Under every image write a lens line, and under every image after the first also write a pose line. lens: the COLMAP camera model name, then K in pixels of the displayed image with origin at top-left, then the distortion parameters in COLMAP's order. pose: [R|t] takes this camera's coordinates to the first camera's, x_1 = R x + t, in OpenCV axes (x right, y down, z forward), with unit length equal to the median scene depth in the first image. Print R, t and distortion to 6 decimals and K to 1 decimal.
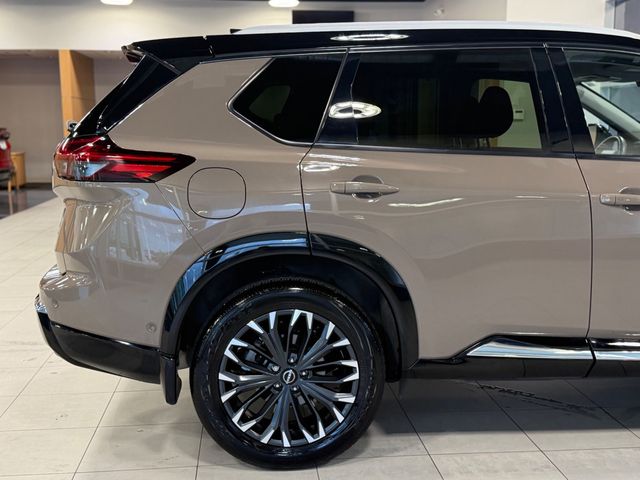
lens RADIAL K [[774.3, 0, 324.1], [0, 774.3, 229.7], [0, 0, 1]] dist [0.102019, 0.000000]
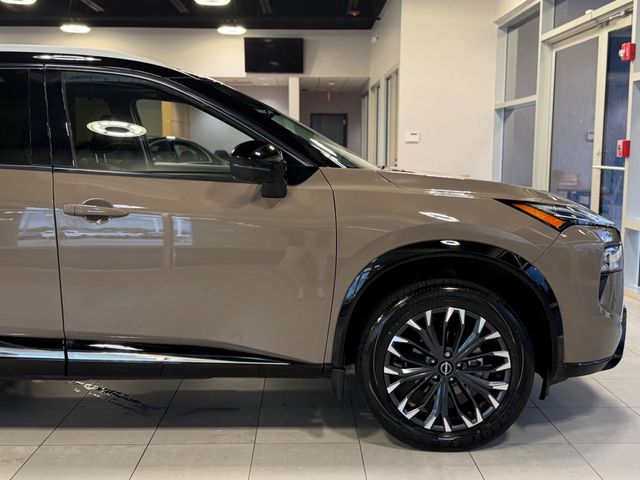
lens RADIAL K [[751.7, 0, 314.3], [0, 751.7, 232.2], [0, 0, 1]] dist [0.061892, 0.000000]
pose [[0.996430, 0.012246, -0.083529, 0.794718], [-0.014160, 0.999650, -0.022358, 0.011631], [0.083226, 0.023461, 0.996255, 0.001452]]
